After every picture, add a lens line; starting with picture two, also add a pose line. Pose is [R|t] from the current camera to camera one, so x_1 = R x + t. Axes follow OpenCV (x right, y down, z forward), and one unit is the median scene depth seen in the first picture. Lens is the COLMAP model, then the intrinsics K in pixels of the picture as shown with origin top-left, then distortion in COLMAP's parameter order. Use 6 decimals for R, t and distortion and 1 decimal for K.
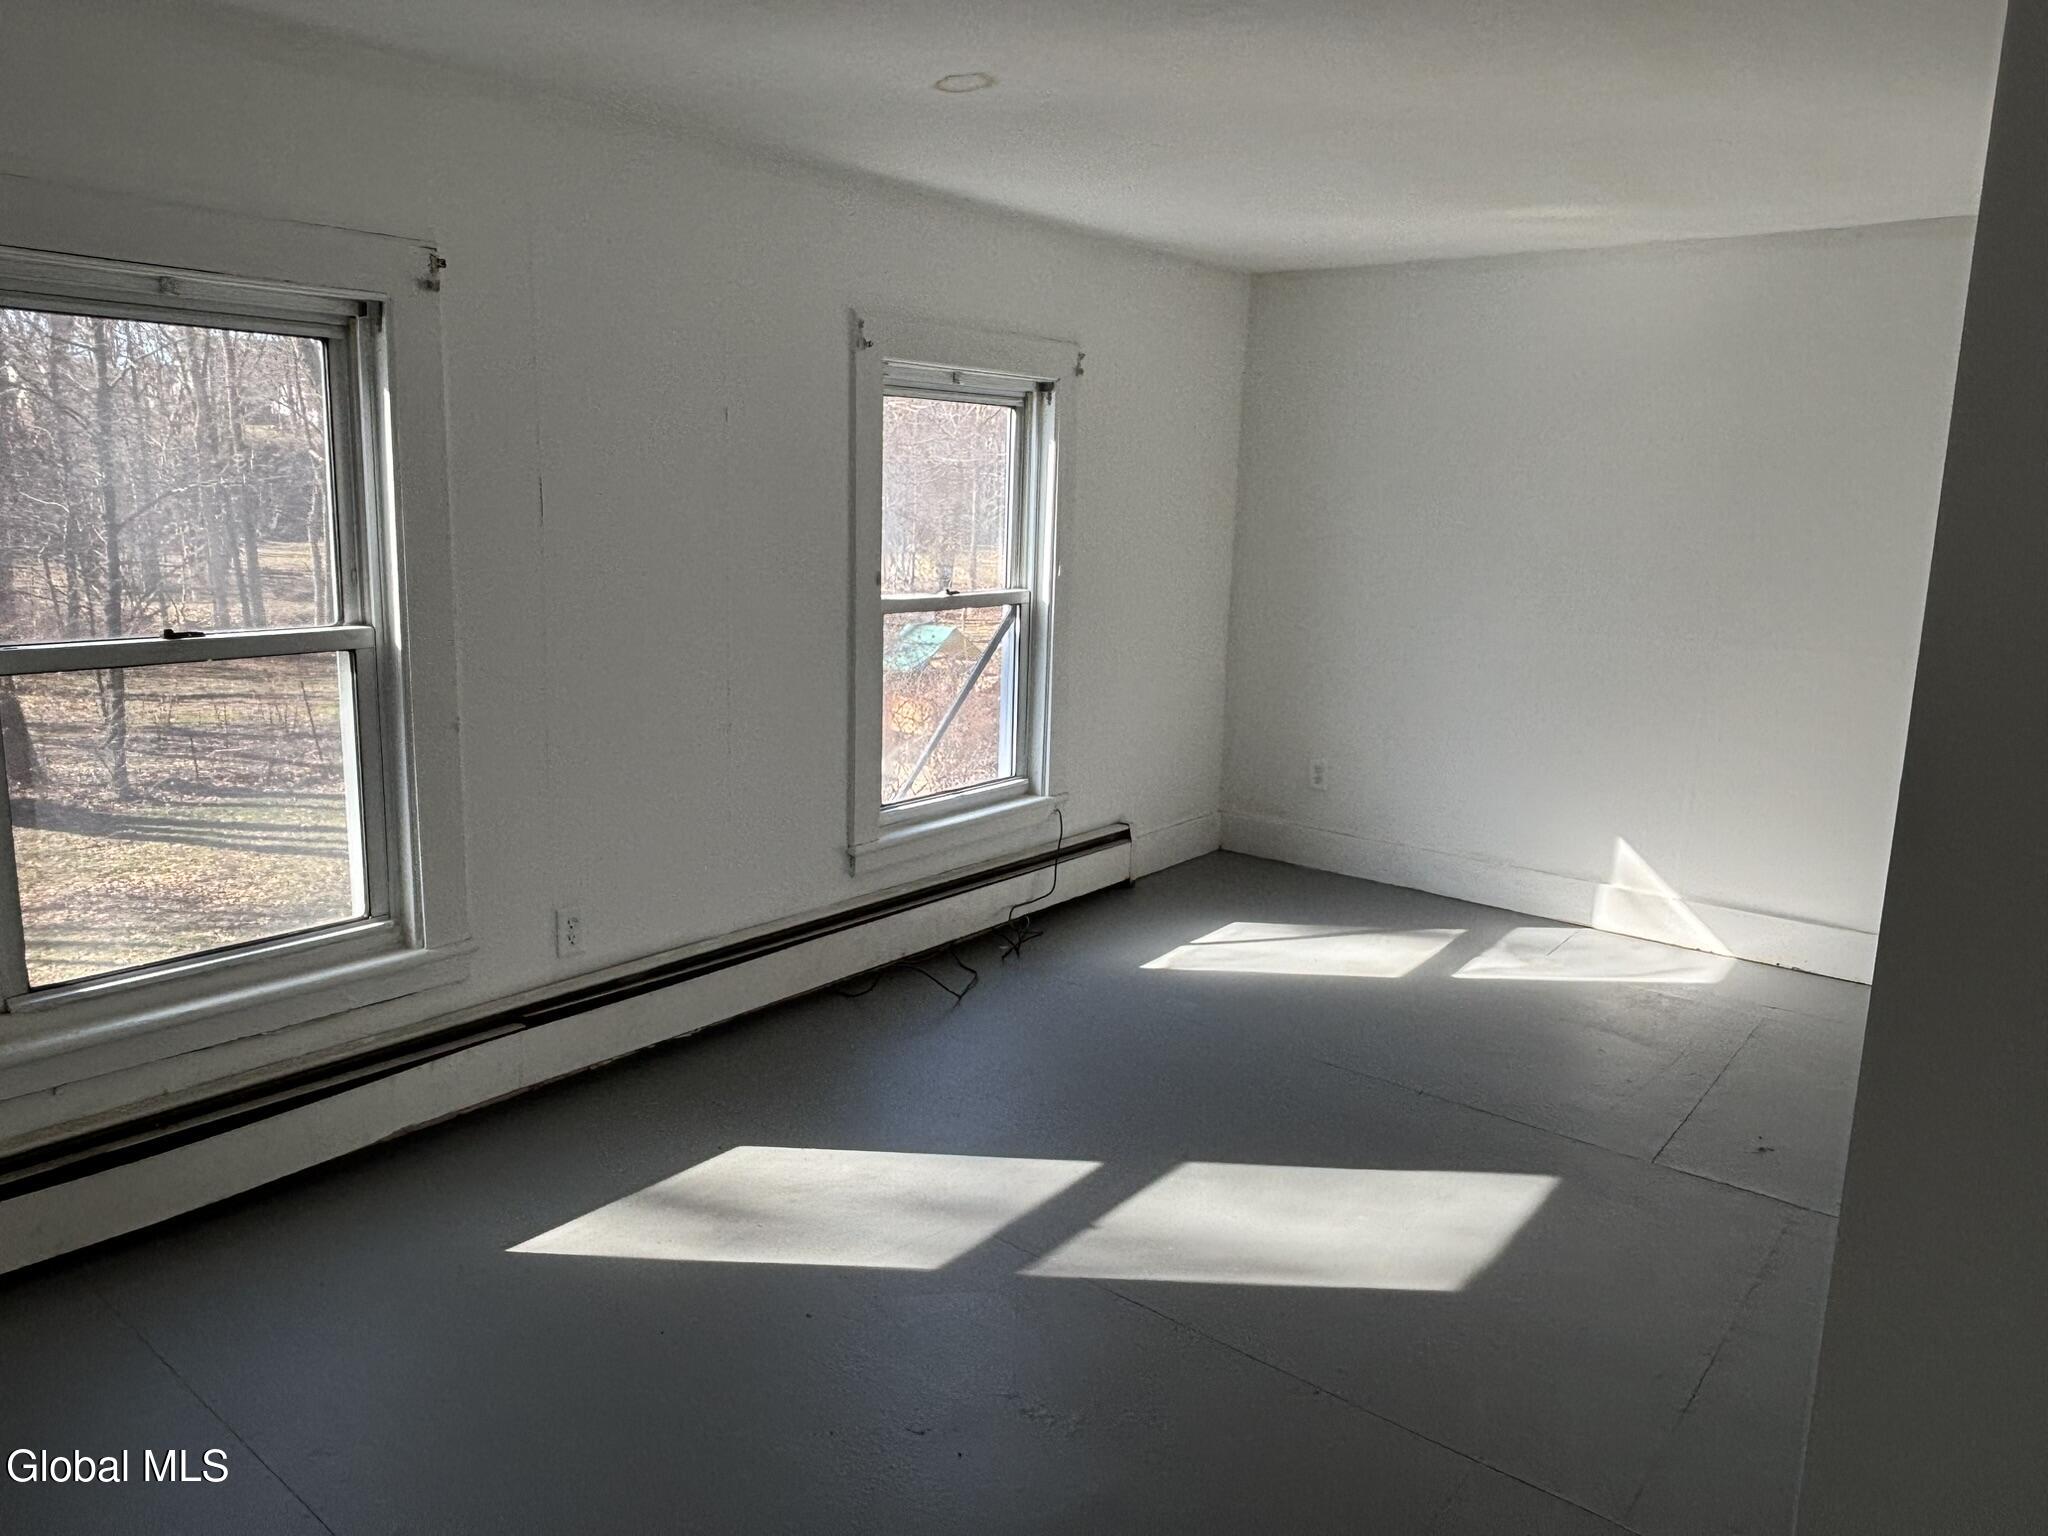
lens RADIAL K [[1403.0, 0, 1021.8], [0, 1403.0, 765.3], [0, 0, 1]] dist [0.000923, 0.000138]
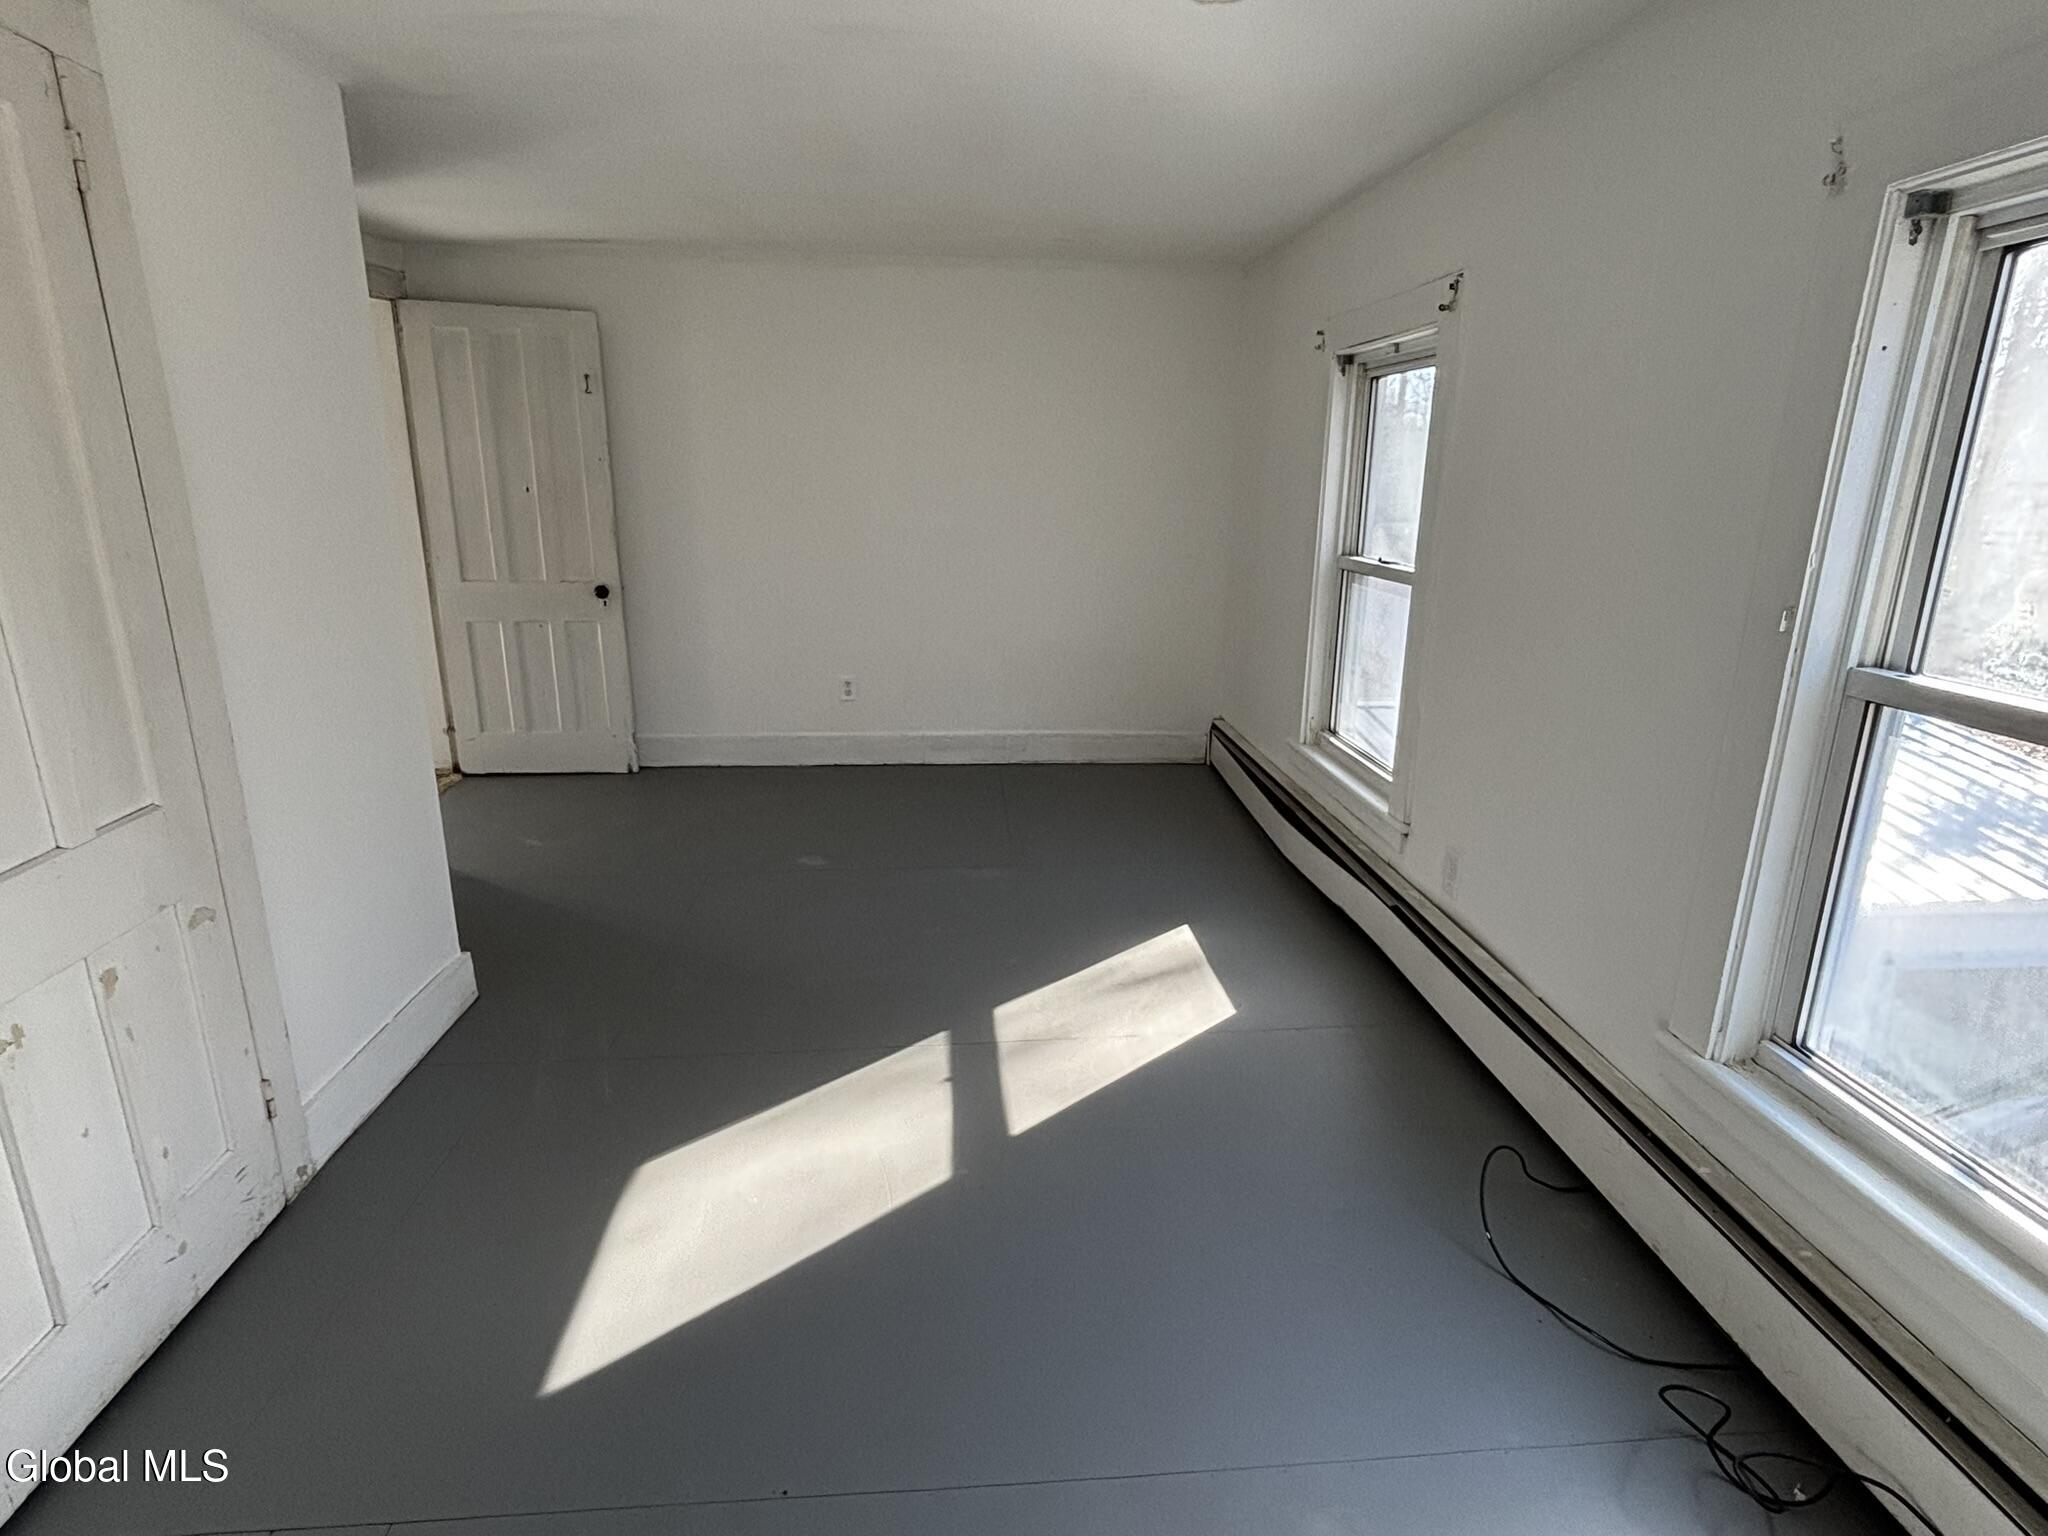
lens RADIAL K [[1027.1, 0, 1015.7], [0, 1027.1, 759.6], [0, 0, 1]] dist [-0.020546, 0.006144]
pose [[-0.739666, 0.151137, -0.655783, 0.529746], [-0.141407, 0.917796, 0.371018, -0.248126], [0.657950, 0.367162, -0.657491, 1.486989]]
